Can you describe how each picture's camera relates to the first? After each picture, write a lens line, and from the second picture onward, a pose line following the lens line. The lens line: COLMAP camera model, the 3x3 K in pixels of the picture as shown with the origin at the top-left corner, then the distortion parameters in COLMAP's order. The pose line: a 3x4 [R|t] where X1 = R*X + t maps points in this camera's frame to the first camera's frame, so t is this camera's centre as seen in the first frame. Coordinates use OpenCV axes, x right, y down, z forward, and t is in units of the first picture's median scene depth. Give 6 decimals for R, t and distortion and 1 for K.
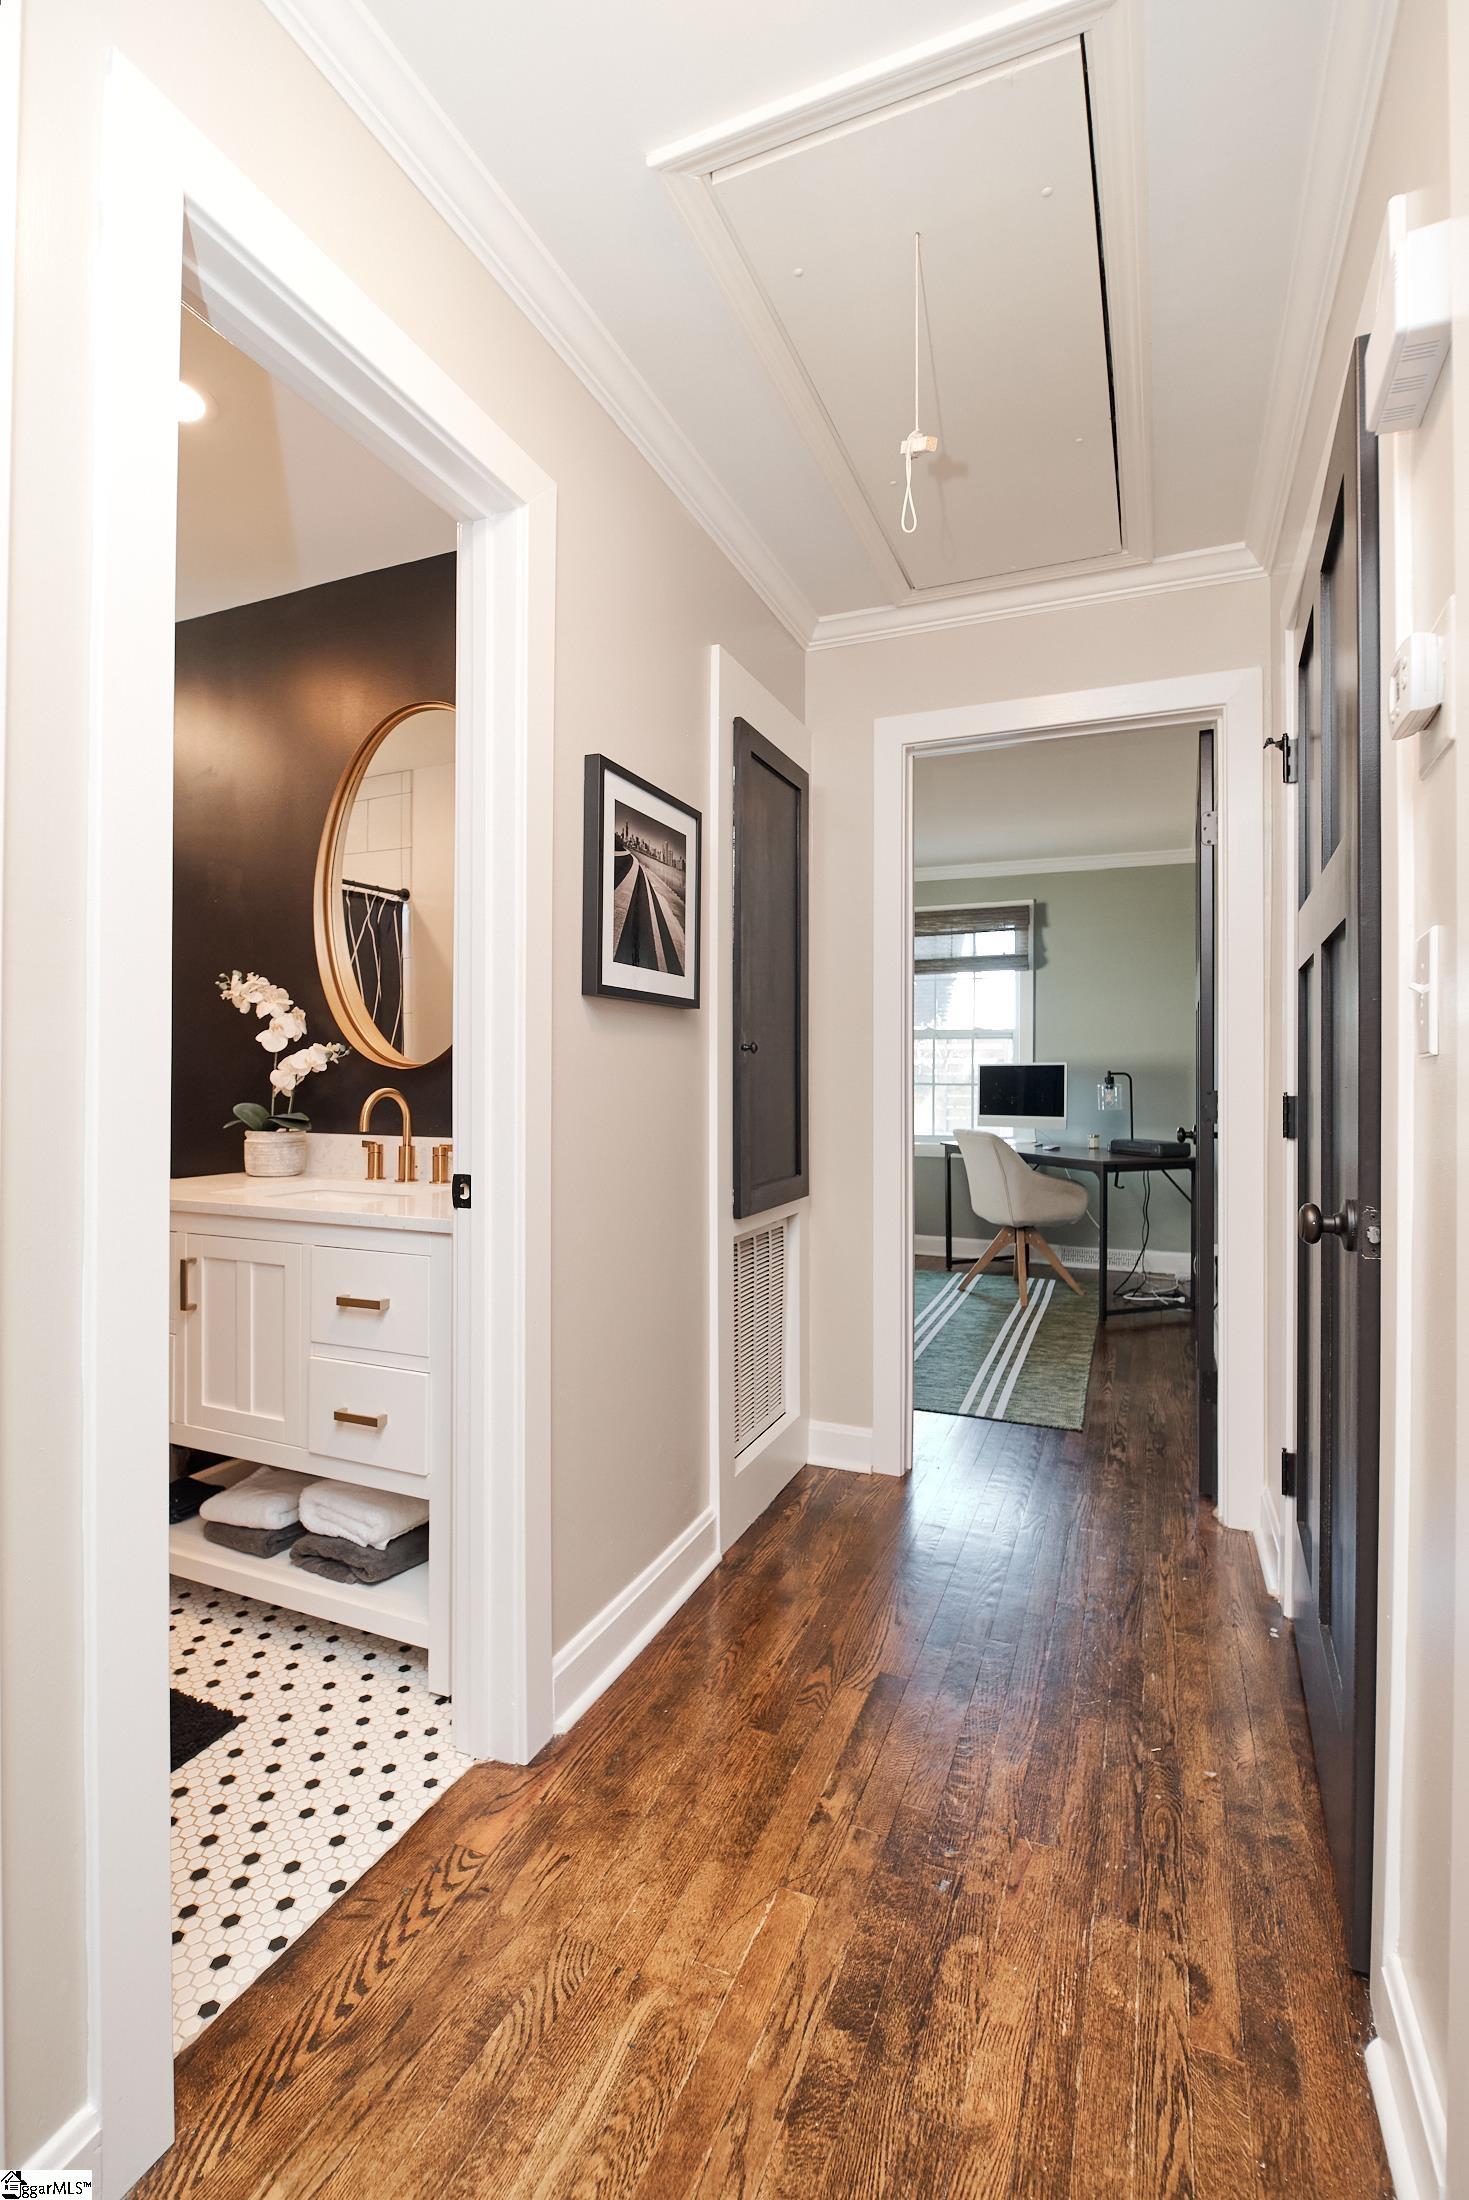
lens RADIAL K [[961.6, 0, 745.4], [0, 961.6, 1087.1], [0, 0, 1]] dist [0.001338, 0.000073]
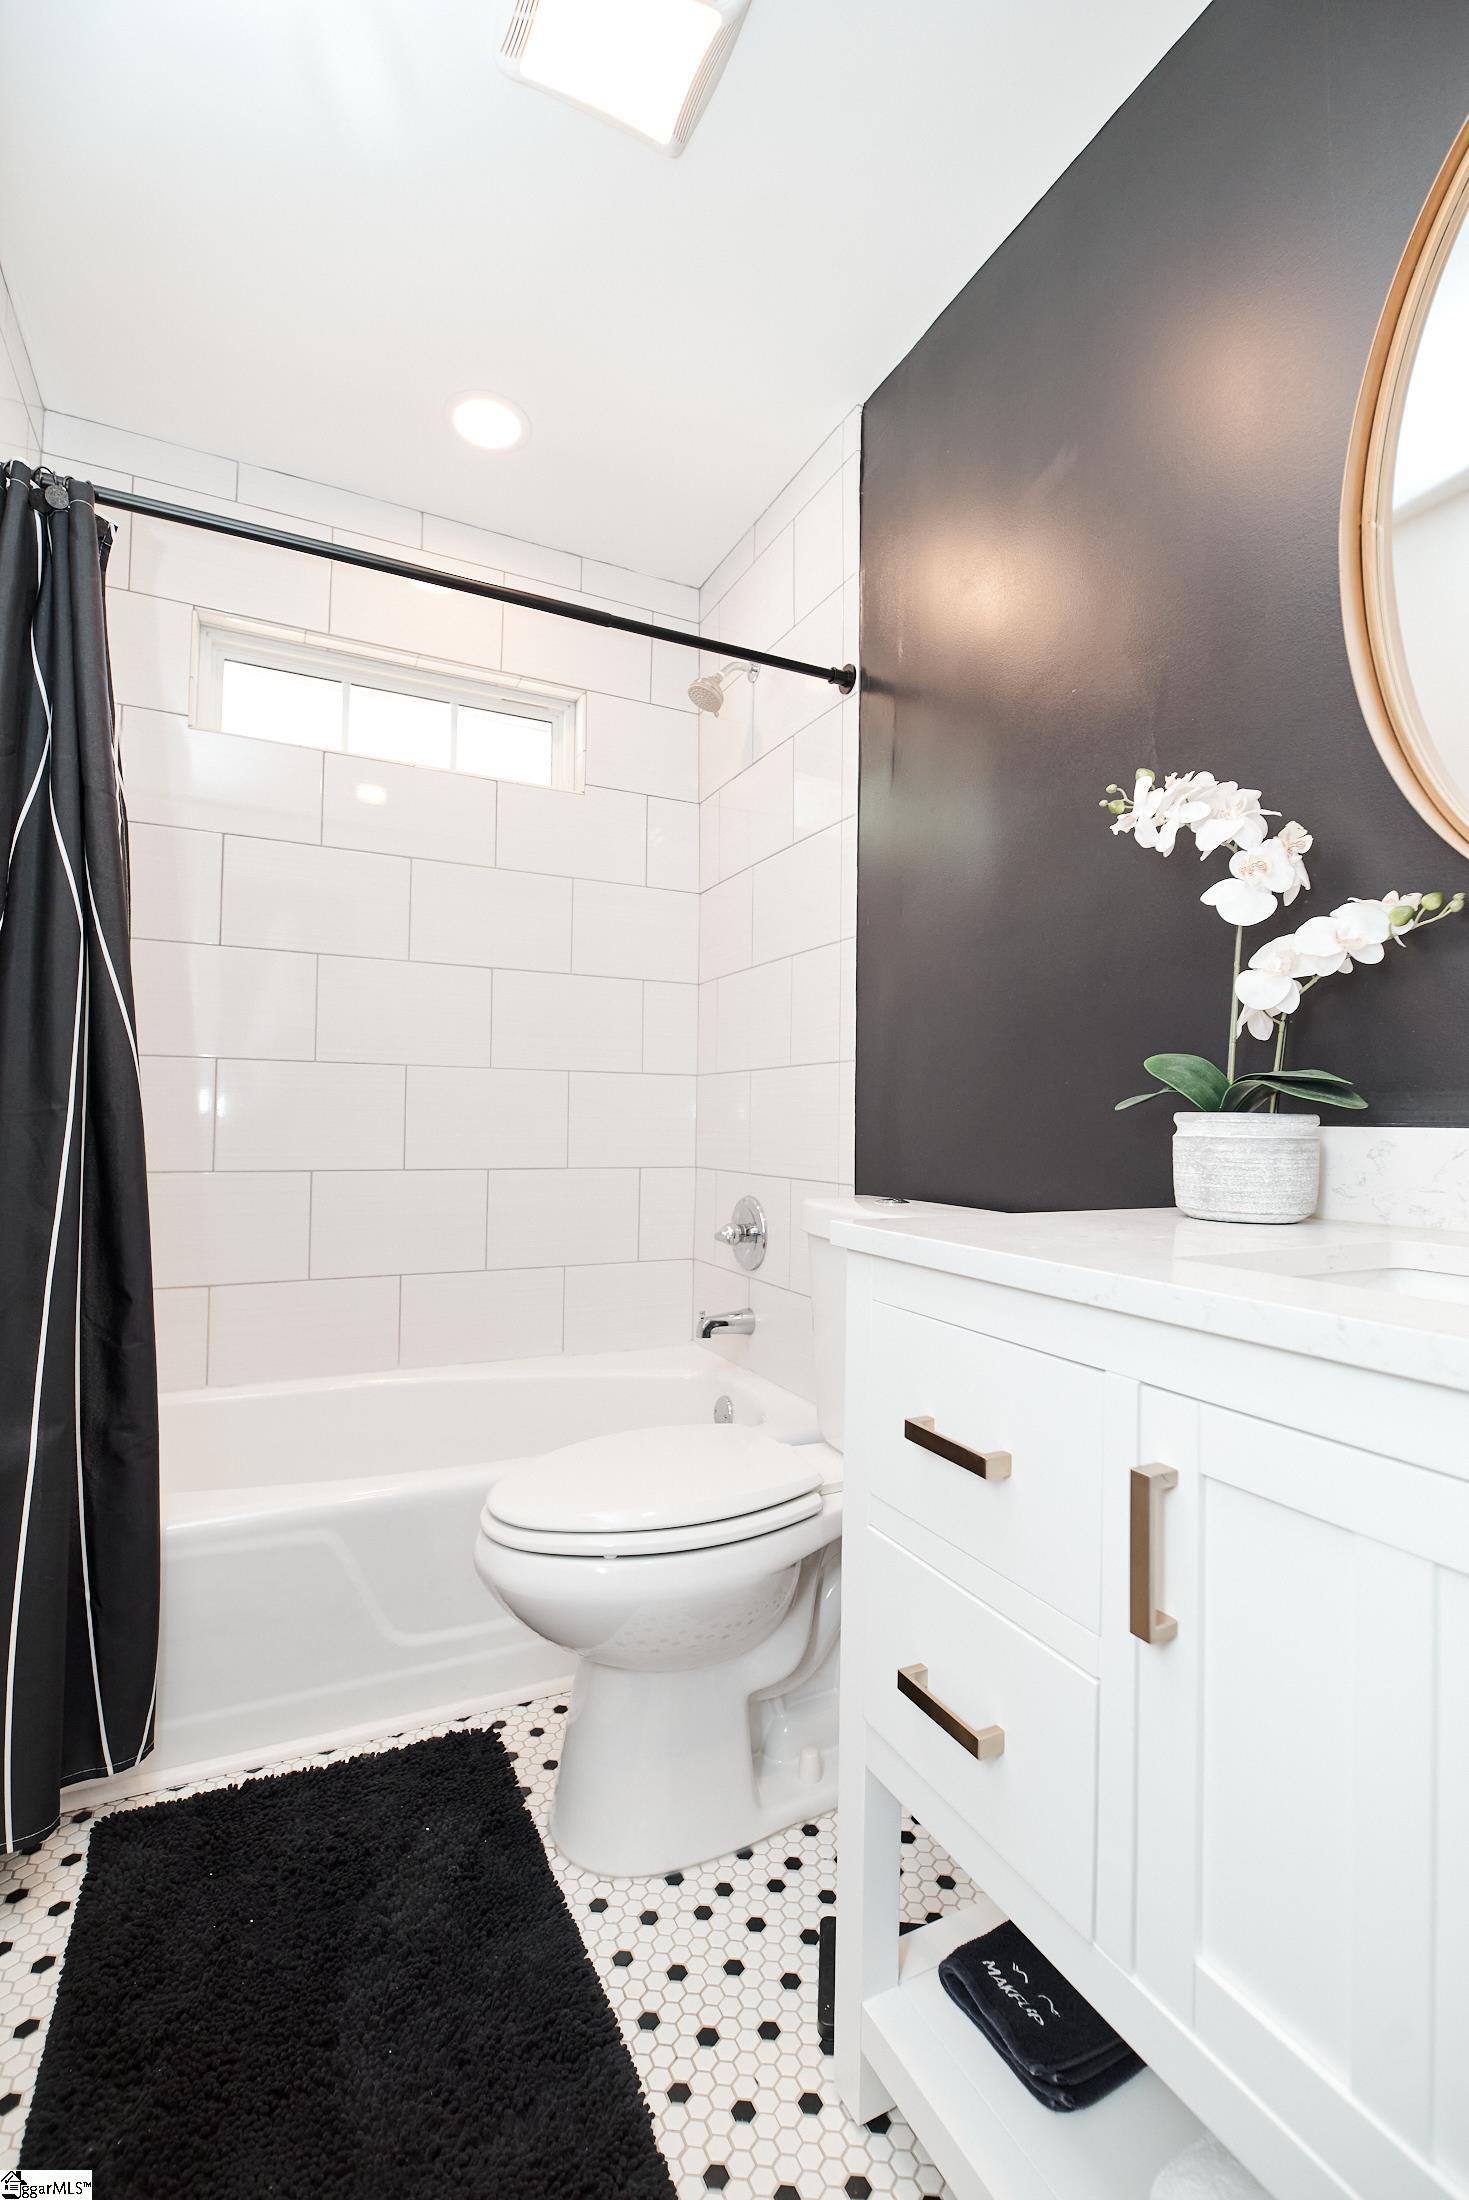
lens RADIAL K [[961.6, 0, 733.7], [0, 961.6, 1100.5], [0, 0, 1]] dist [0.001338, 0.000073]
pose [[0.750502, -0.008899, -0.660808, -0.376507], [-0.002268, 0.999869, -0.016041, 0.046941], [0.660864, 0.013537, 0.750383, 0.529822]]
